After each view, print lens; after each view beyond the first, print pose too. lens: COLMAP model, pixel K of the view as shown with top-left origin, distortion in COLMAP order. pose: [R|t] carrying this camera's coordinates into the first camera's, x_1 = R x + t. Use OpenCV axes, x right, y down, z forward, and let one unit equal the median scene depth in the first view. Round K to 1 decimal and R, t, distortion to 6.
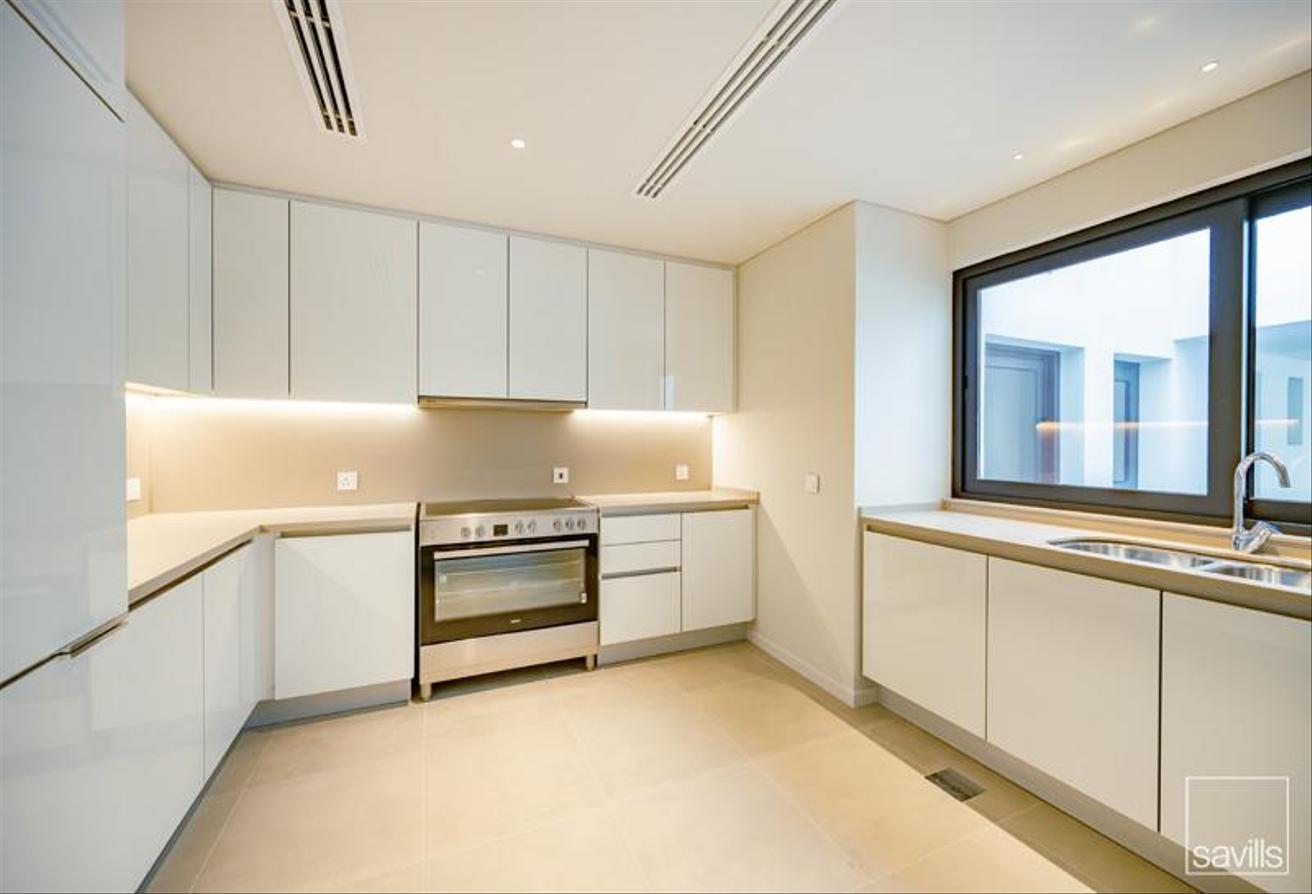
lens RADIAL K [[512.3, 0, 654.2], [0, 512.3, 456.3], [0, 0, 1]] dist [0.000041, -0.000858]
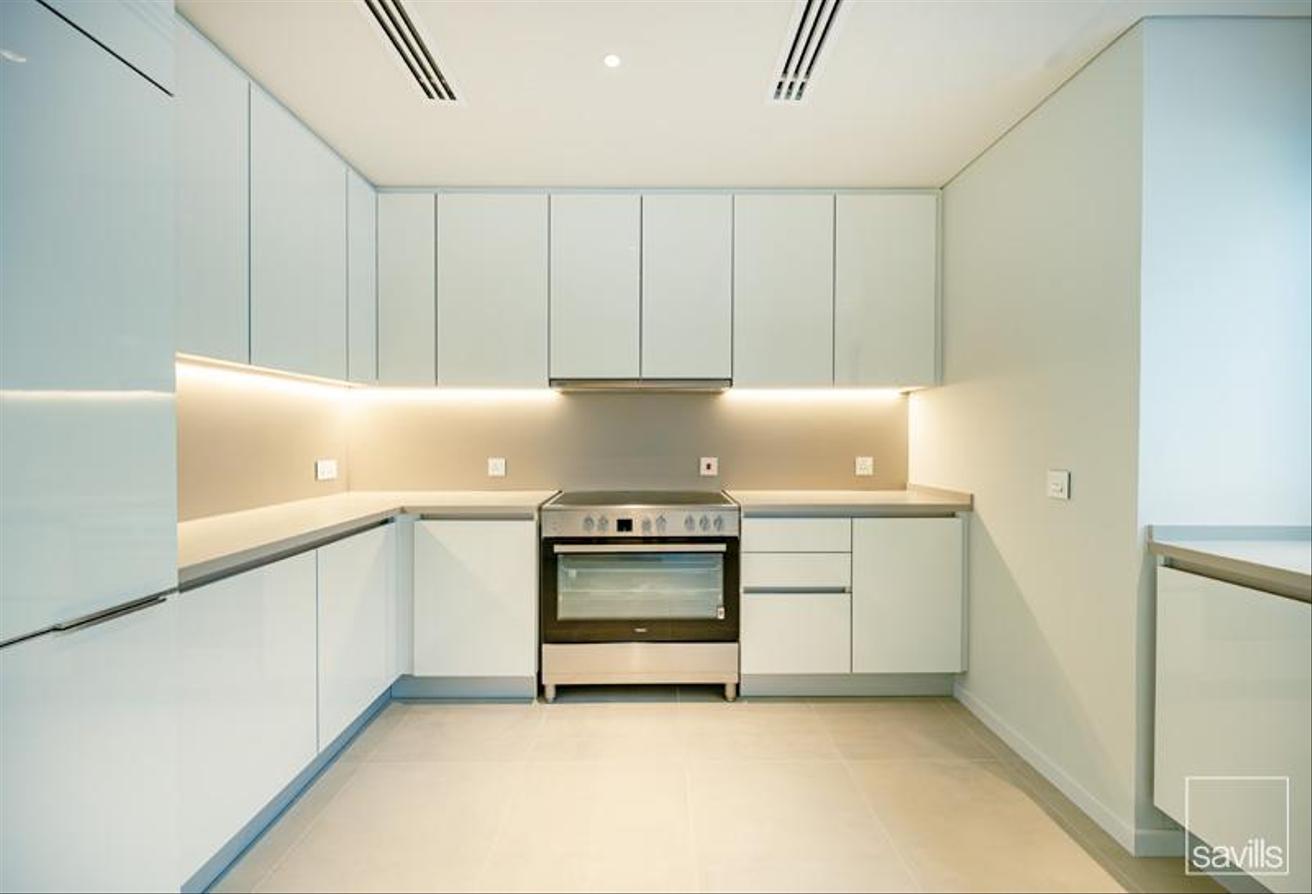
lens RADIAL K [[512.3, 0, 661.8], [0, 512.3, 450.8], [0, 0, 1]] dist [0.000041, -0.000858]
pose [[0.918043, 0.006775, -0.396423, 0.106610], [-0.007103, 0.999975, 0.000640, 0.013765], [0.396418, 0.002228, 0.918068, 0.206858]]
